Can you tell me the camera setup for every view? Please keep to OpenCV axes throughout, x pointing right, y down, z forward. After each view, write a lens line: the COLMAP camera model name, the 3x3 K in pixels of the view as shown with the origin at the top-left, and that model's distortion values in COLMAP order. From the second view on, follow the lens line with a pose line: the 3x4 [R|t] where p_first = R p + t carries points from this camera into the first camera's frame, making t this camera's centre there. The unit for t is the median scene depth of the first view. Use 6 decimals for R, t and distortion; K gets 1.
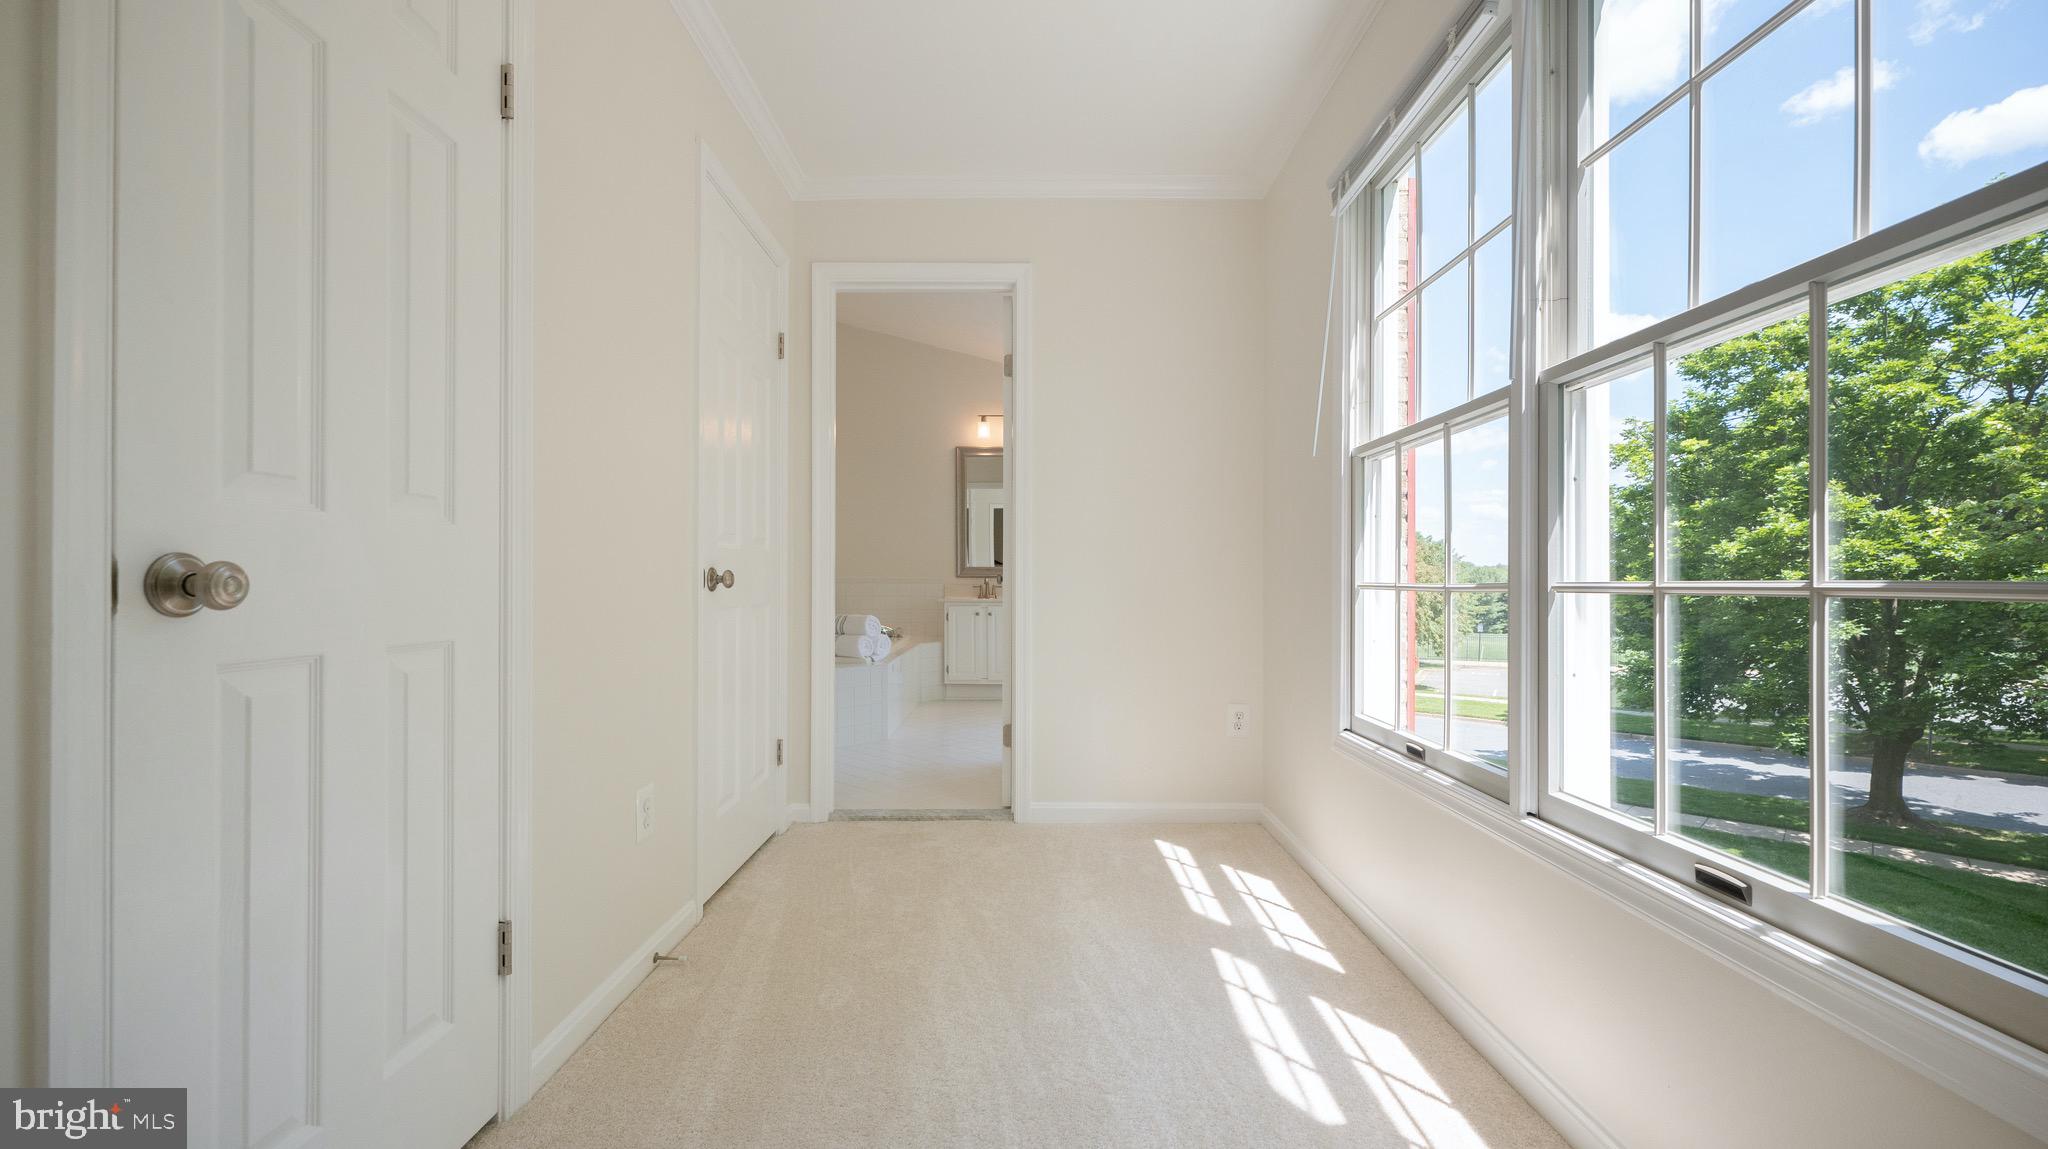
lens RADIAL K [[837.2, 0, 1024.1], [0, 837.2, 579.9], [0, 0, 1]] dist [0.010680, 0.000579]
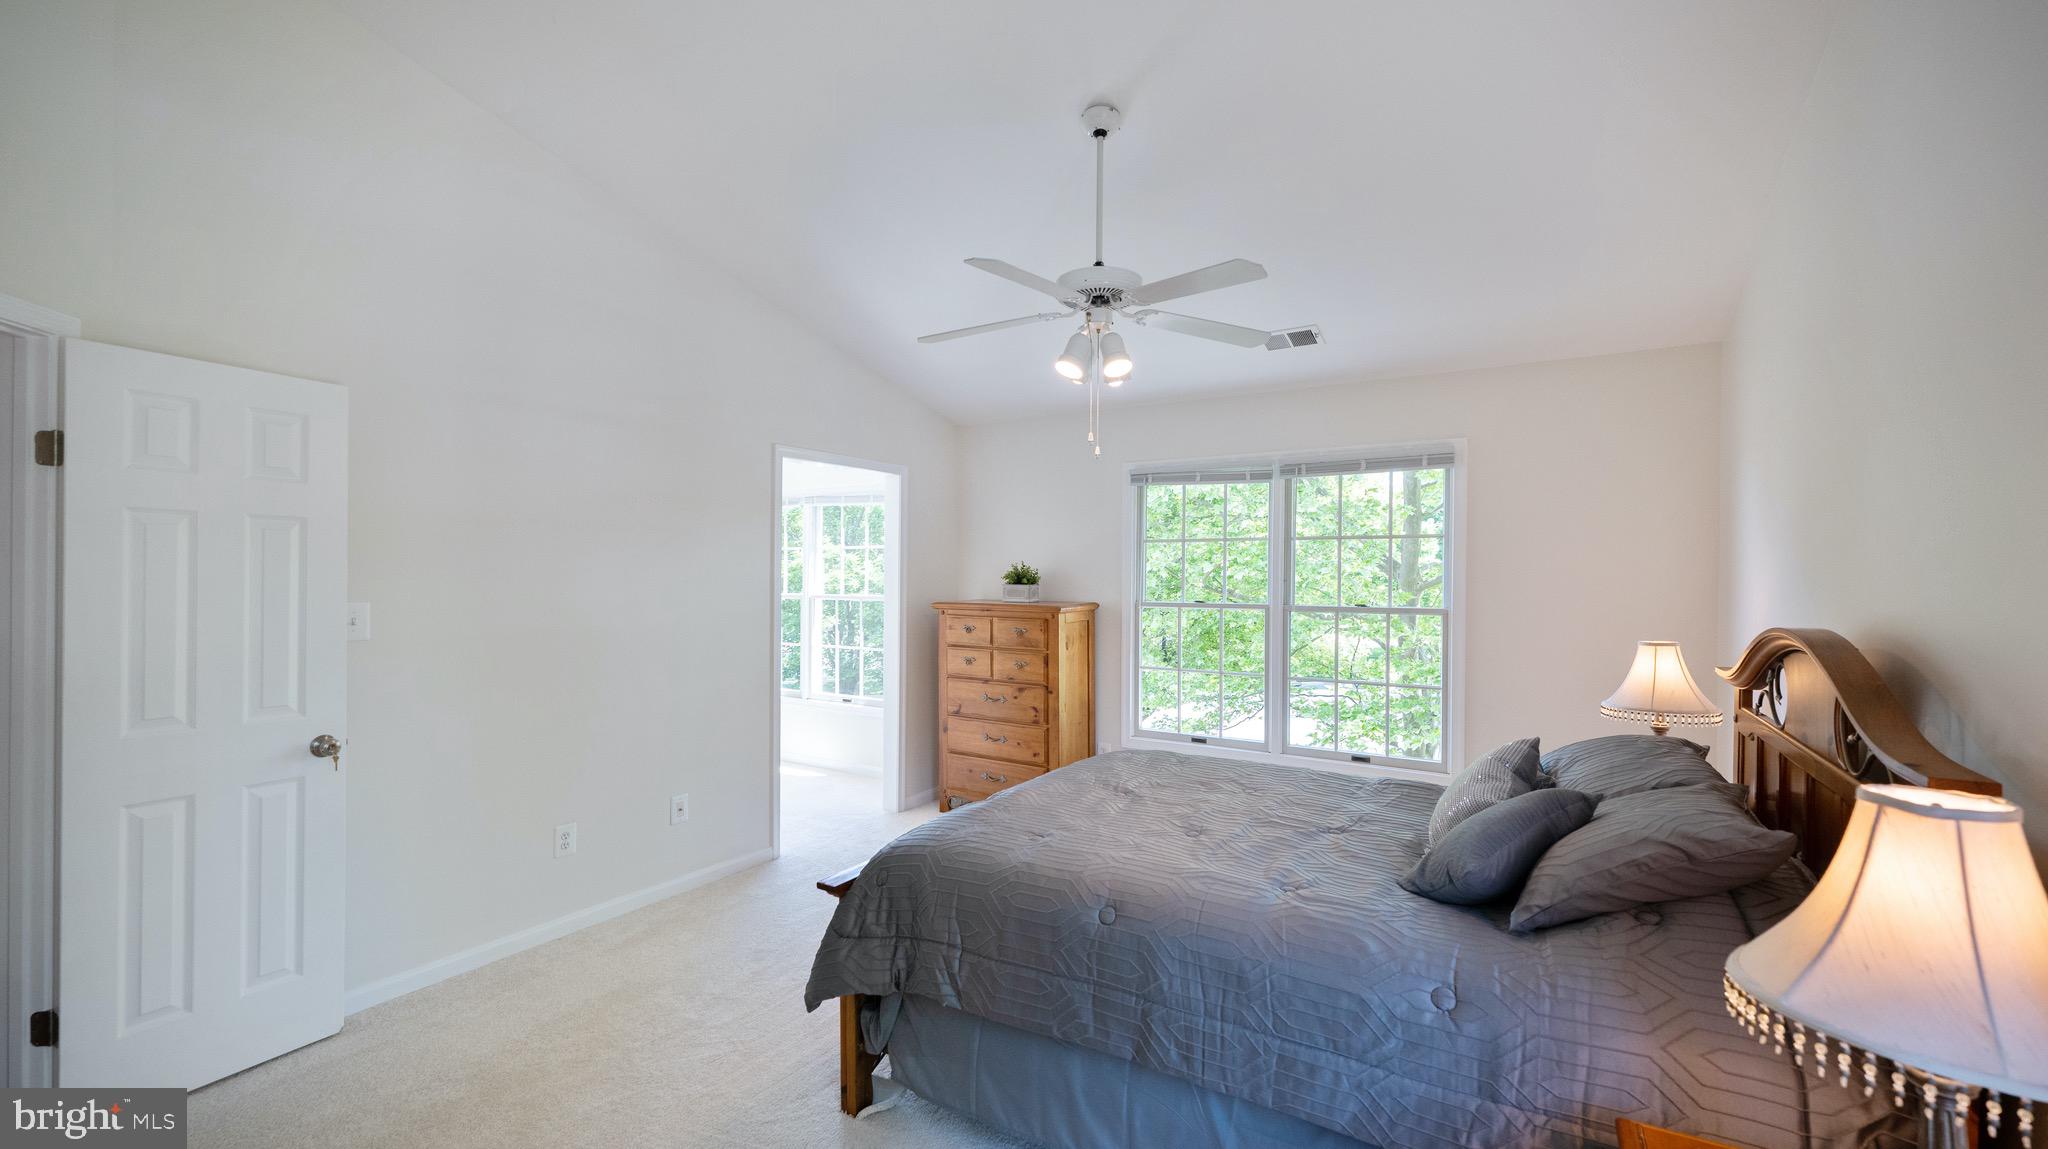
lens RADIAL K [[837.2, 0, 1024.2], [0, 837.2, 575.8], [0, 0, 1]] dist [0.010680, 0.000579]
pose [[0.530023, 0.003052, 0.847978, -0.288844], [-0.006737, 0.999977, 0.000612, -0.040279], [-0.847956, -0.006037, 0.530032, -0.258495]]
